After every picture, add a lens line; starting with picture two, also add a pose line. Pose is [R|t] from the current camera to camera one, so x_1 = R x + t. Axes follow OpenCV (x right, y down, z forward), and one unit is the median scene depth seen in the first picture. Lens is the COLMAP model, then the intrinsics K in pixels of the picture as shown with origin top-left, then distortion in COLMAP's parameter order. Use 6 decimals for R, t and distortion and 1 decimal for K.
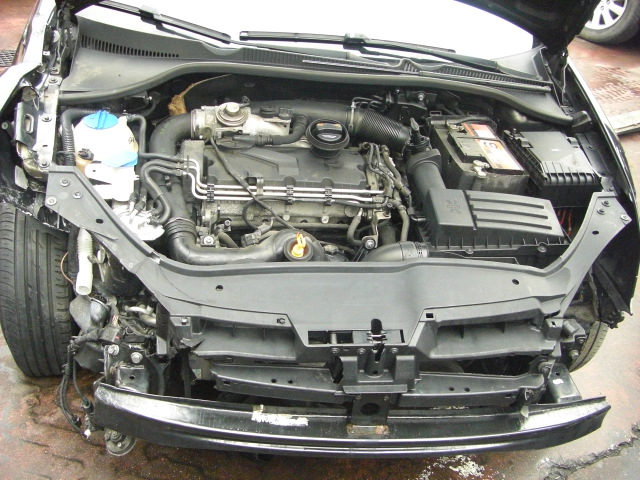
lens RADIAL K [[731.5, 0, 308.3], [0, 731.5, 228.3], [0, 0, 1]] dist [-0.138340, 0.000000]
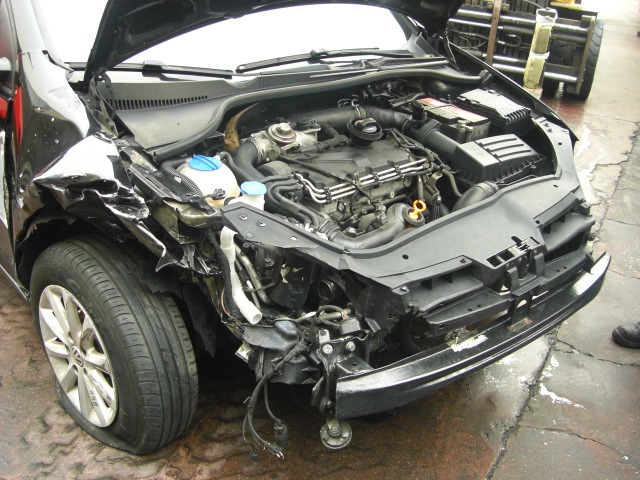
lens RADIAL K [[731.5, 0, 316.5], [0, 731.5, 235.4], [0, 0, 1]] dist [-0.138340, 0.000000]
pose [[0.820591, -0.312925, 0.478234, -0.652884], [0.332158, 0.942077, 0.046492, -0.044495], [-0.465082, 0.120698, 0.877001, 0.012026]]
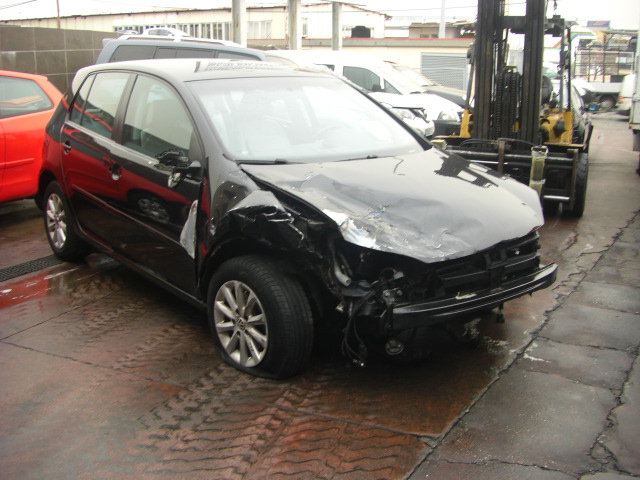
lens RADIAL K [[731.5, 0, 334.0], [0, 731.5, 230.4], [0, 0, 1]] dist [-0.138340, 0.000000]
pose [[0.828189, -0.226420, 0.512675, -1.212077], [0.368399, 0.909300, -0.193534, 0.299026], [-0.422356, 0.349151, 0.836486, -0.623390]]
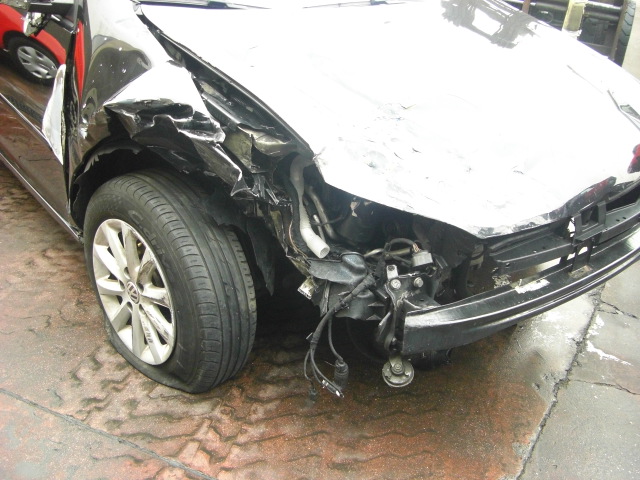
lens RADIAL K [[731.5, 0, 317.3], [0, 731.5, 235.0], [0, 0, 1]] dist [-0.138340, 0.000000]
pose [[0.833945, -0.297181, 0.464993, -0.738477], [0.304668, 0.950499, 0.061064, -0.005069], [-0.460123, 0.090744, 0.883206, 0.061650]]
